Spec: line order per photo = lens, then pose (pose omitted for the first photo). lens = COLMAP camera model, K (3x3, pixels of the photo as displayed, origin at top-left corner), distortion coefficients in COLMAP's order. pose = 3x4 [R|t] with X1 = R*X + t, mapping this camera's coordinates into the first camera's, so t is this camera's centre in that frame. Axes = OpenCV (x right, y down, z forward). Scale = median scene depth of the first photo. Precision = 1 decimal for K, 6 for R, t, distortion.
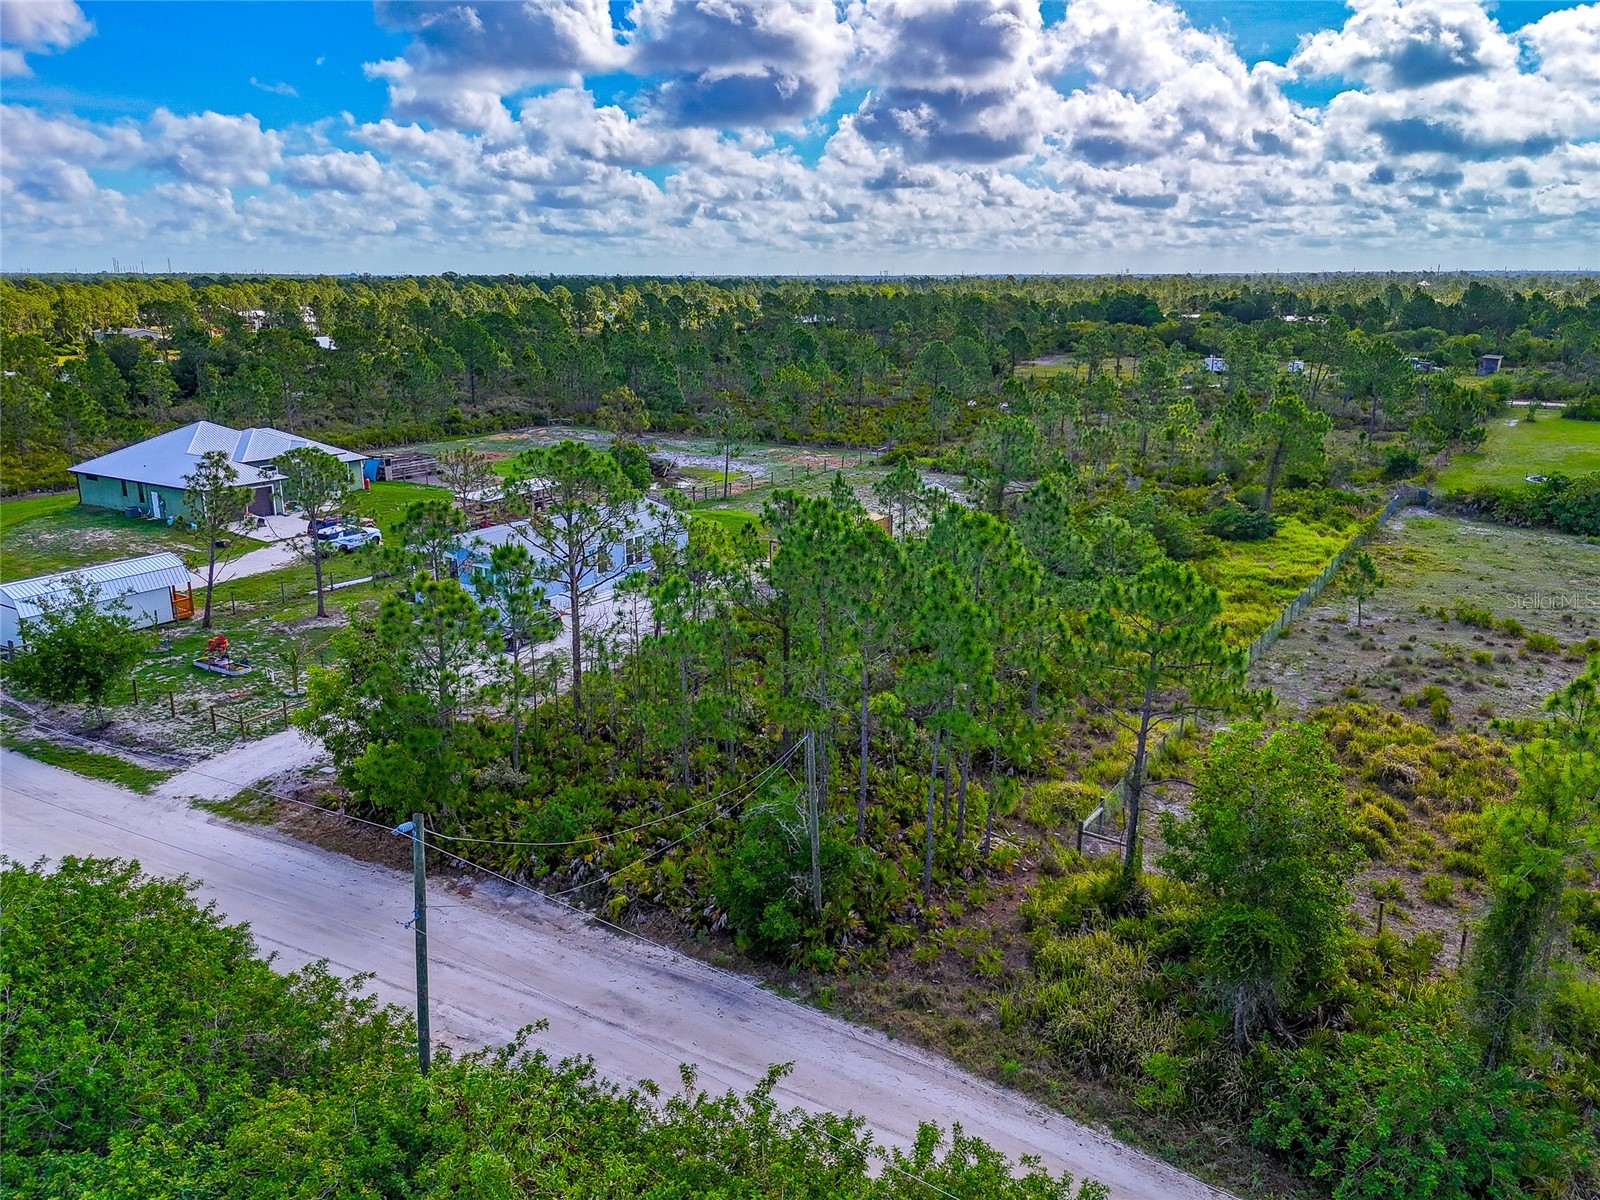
lens RADIAL K [[1196.7, 0, 800.0], [0, 1196.7, 600.0], [0, 0, 1]] dist [0.059781, -0.047218]
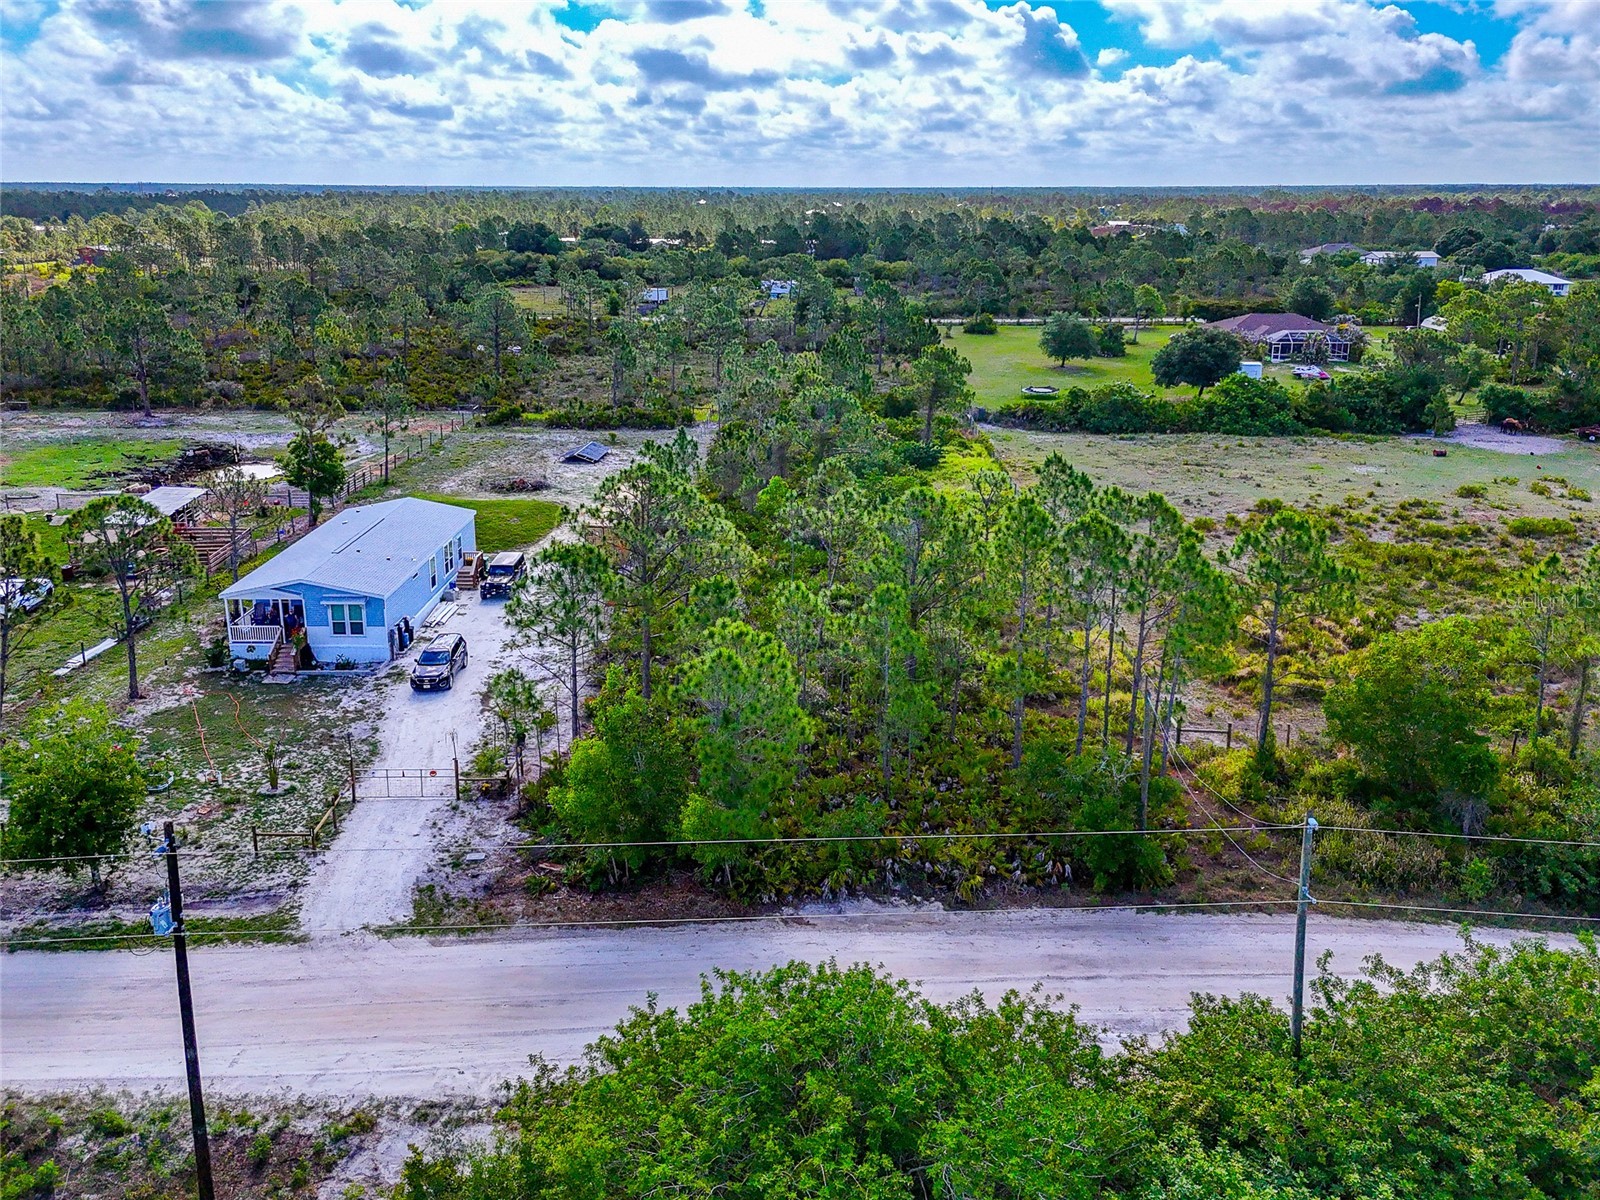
lens RADIAL K [[1227.9, 0, 802.9], [0, 1227.9, 516.5], [0, 0, 1]] dist [0.051687, -0.031904]
pose [[0.844870, -0.136287, 0.517321, -0.335435], [0.137185, 0.989864, 0.036731, -0.059111], [-0.517083, 0.039935, 0.855003, 0.040002]]
